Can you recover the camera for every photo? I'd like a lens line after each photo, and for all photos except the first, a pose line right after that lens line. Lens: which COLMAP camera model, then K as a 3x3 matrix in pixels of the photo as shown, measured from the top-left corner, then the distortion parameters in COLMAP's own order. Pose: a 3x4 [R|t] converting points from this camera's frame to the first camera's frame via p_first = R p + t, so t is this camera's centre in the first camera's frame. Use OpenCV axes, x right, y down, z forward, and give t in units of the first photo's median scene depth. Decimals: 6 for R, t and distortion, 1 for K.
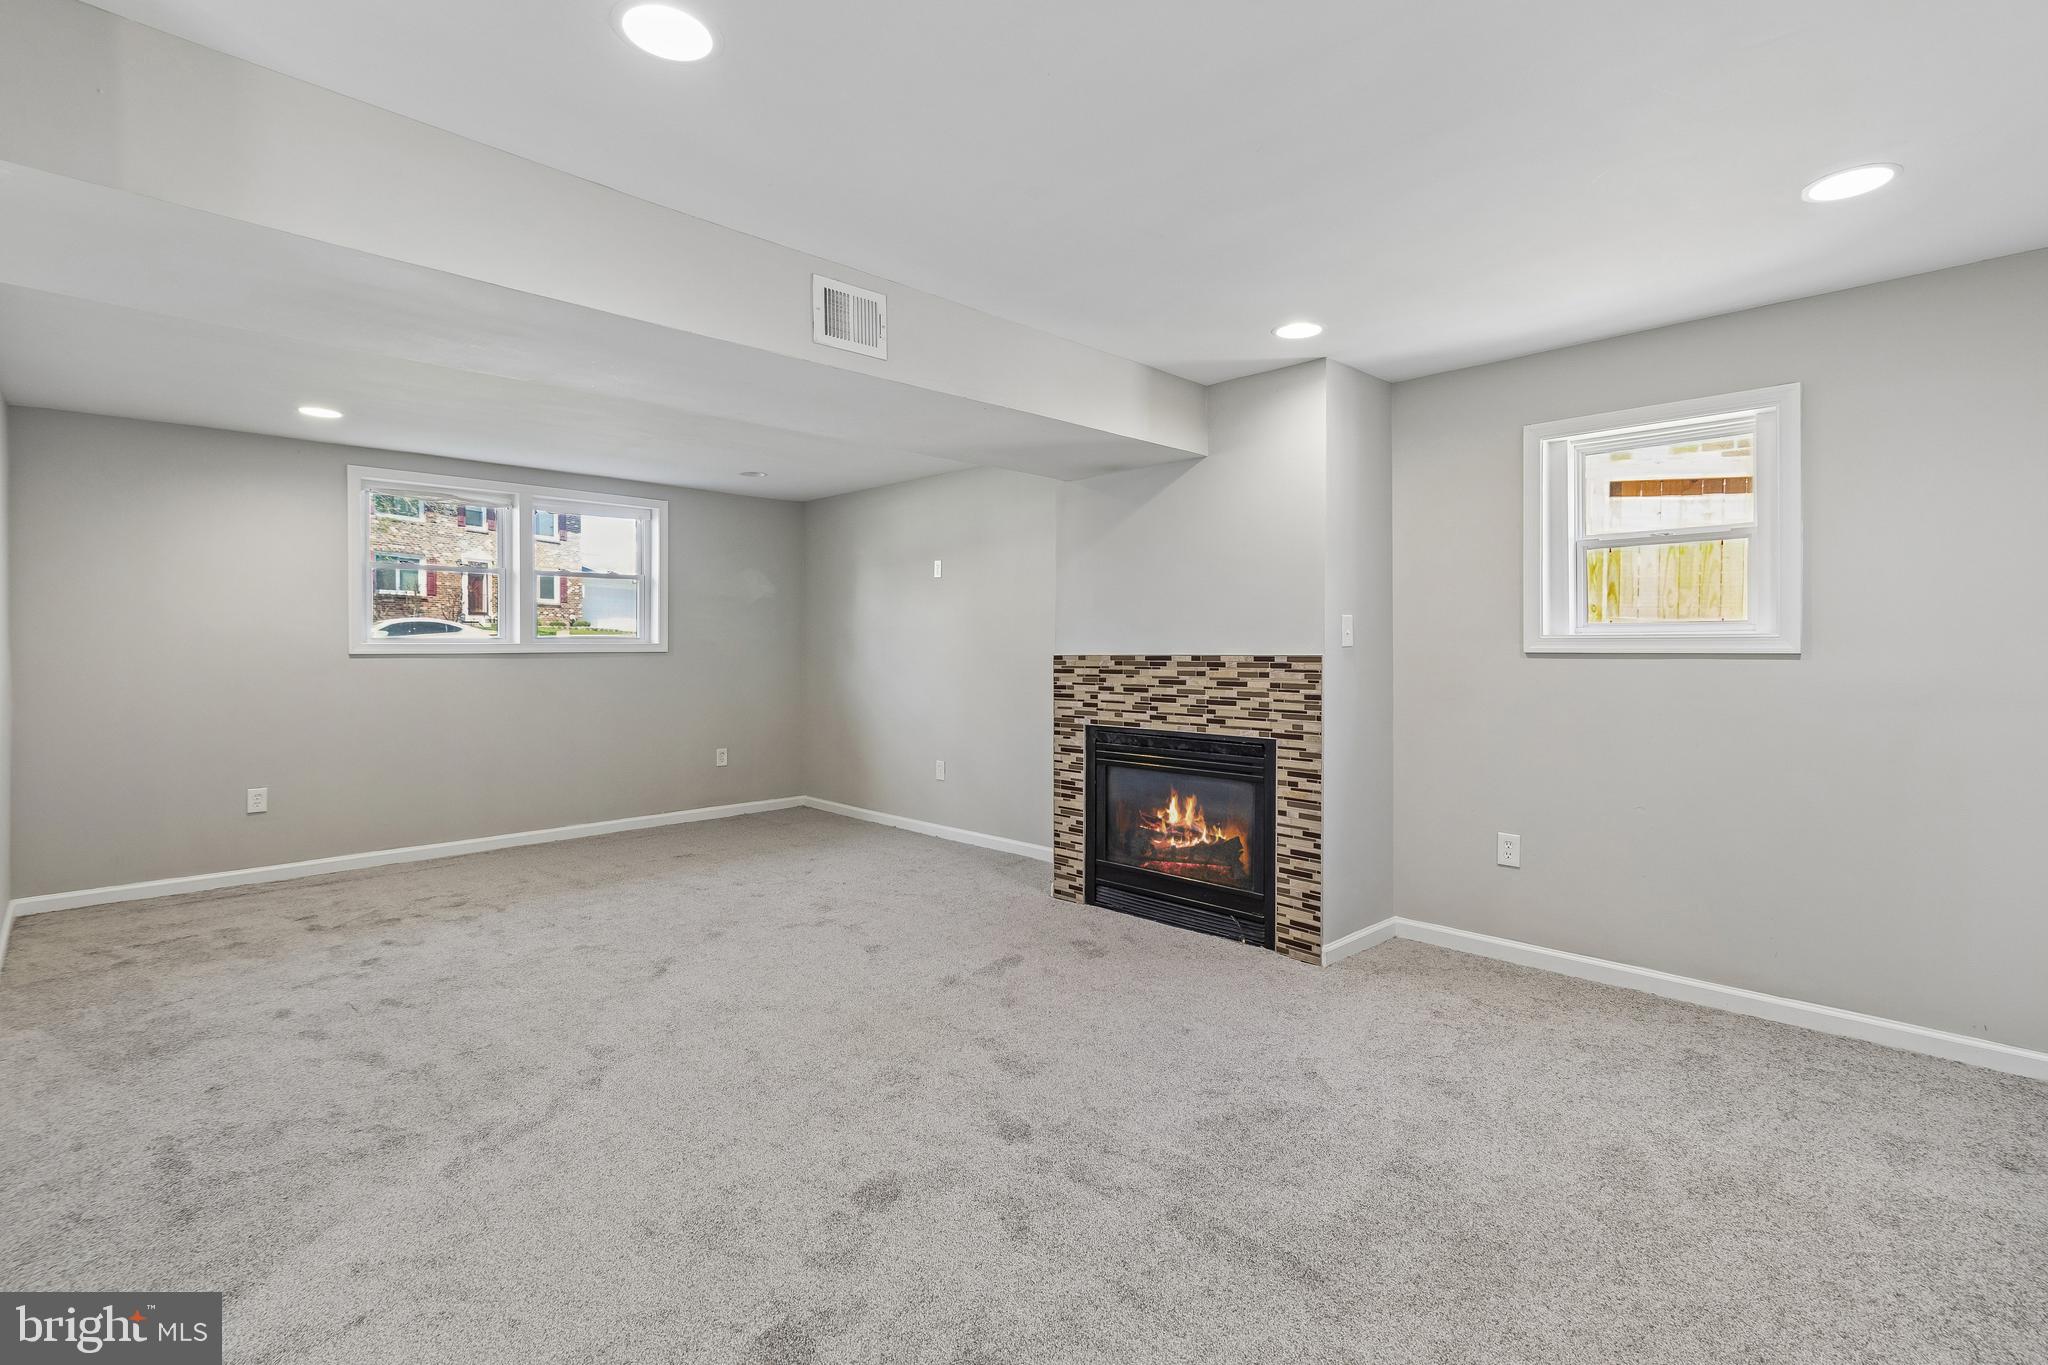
lens RADIAL K [[936.2, 0, 1033.8], [0, 936.2, 621.7], [0, 0, 1]] dist [0.000074, -0.000403]
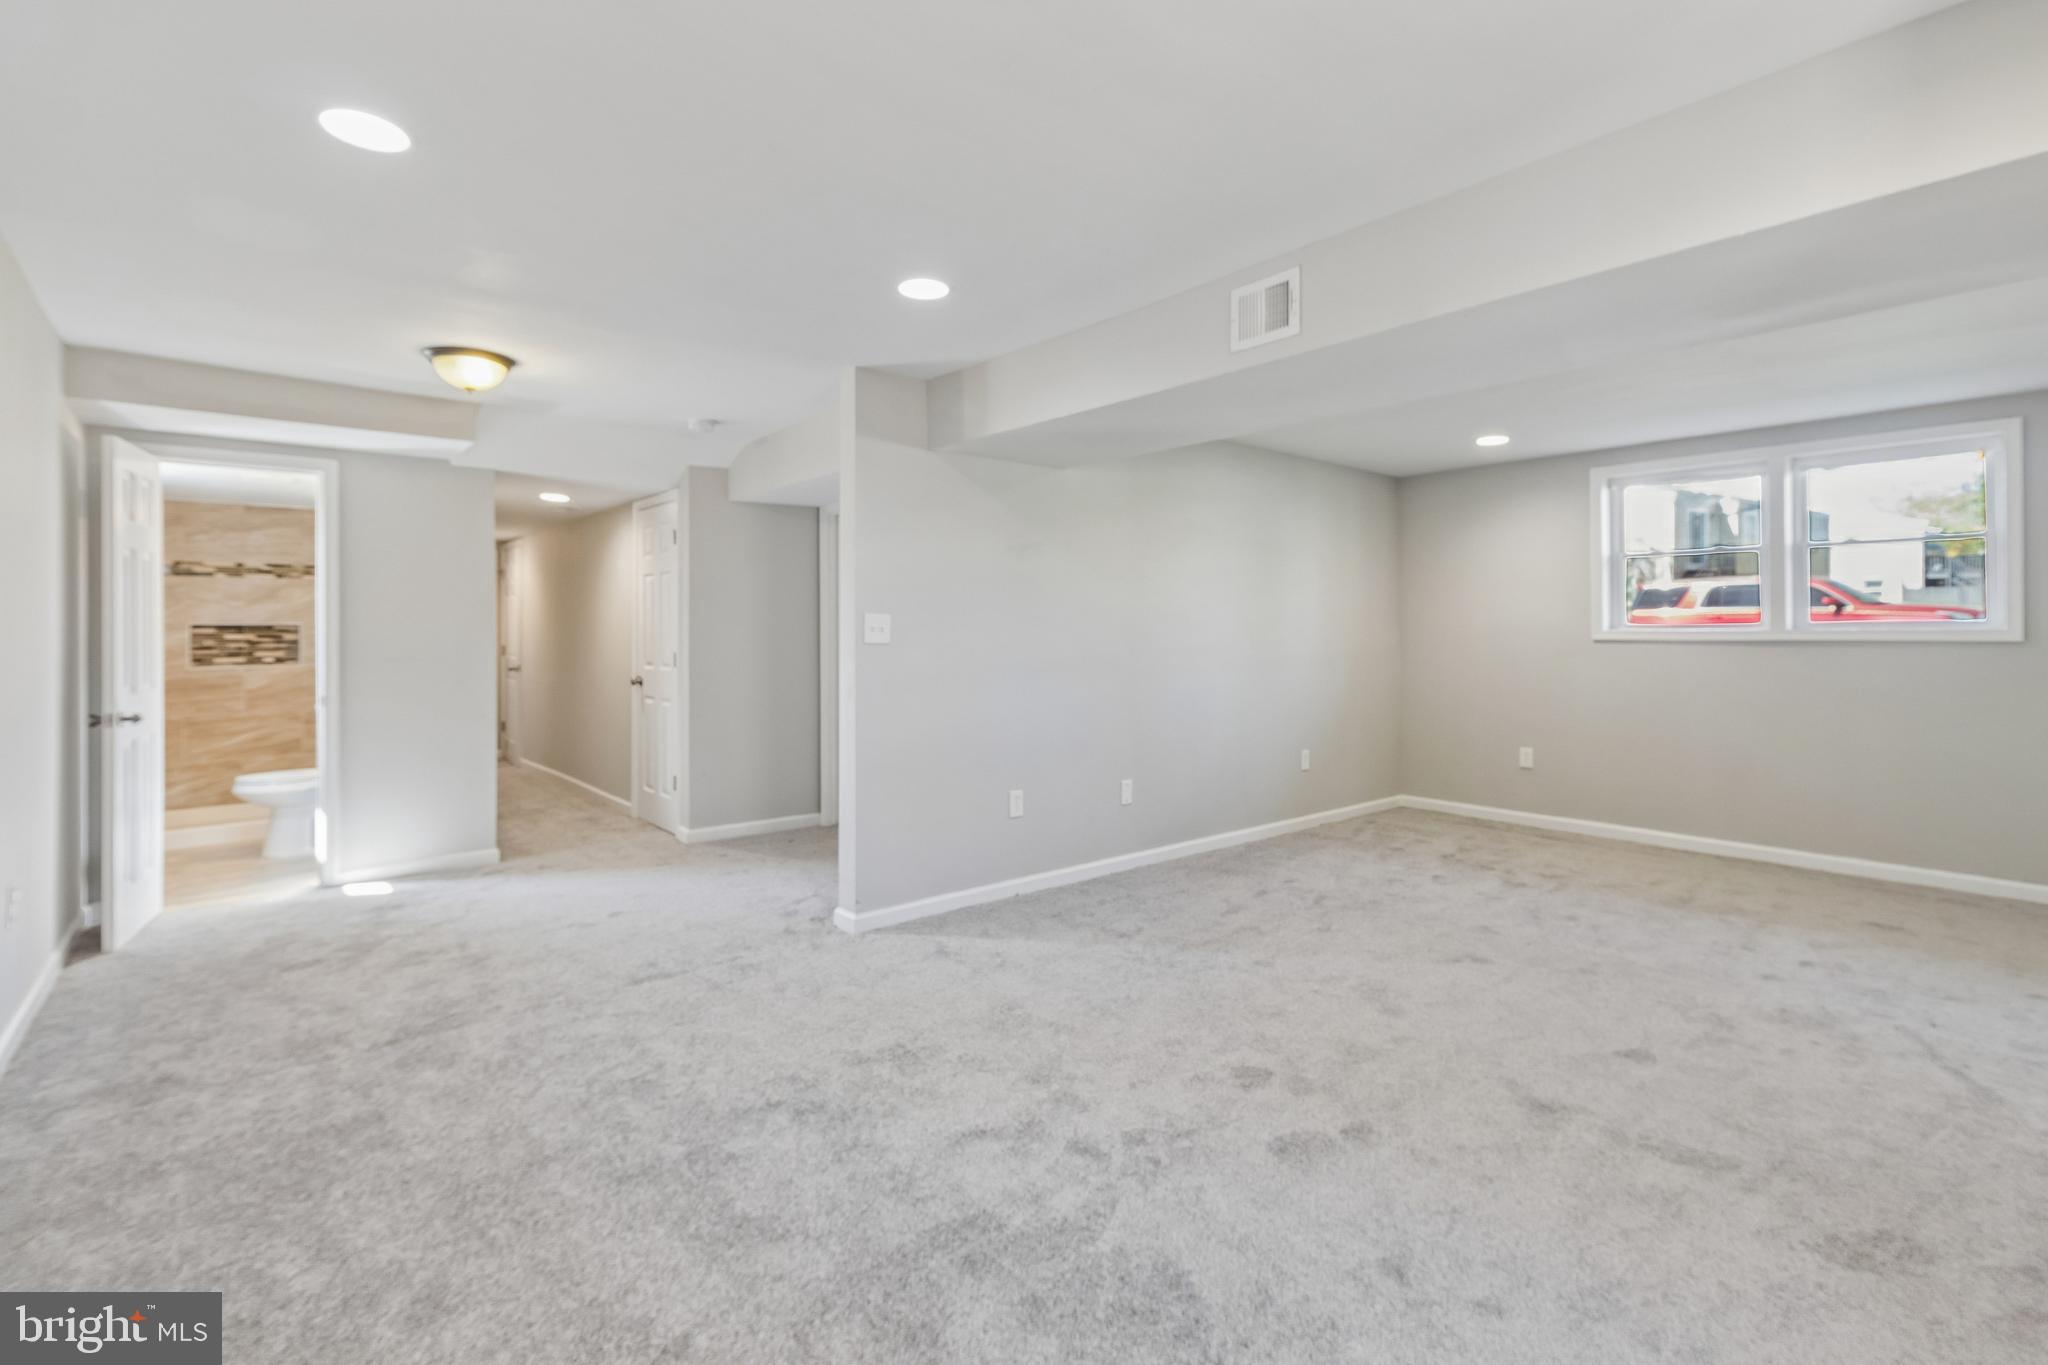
lens RADIAL K [[936.2, 0, 1033.8], [0, 936.2, 621.7], [0, 0, 1]] dist [0.000074, -0.000403]
pose [[-0.068029, -0.000390, -0.997683, 0.796107], [0.019021, 0.999818, -0.001688, 0.004486], [0.997502, -0.019092, -0.068009, 0.794169]]
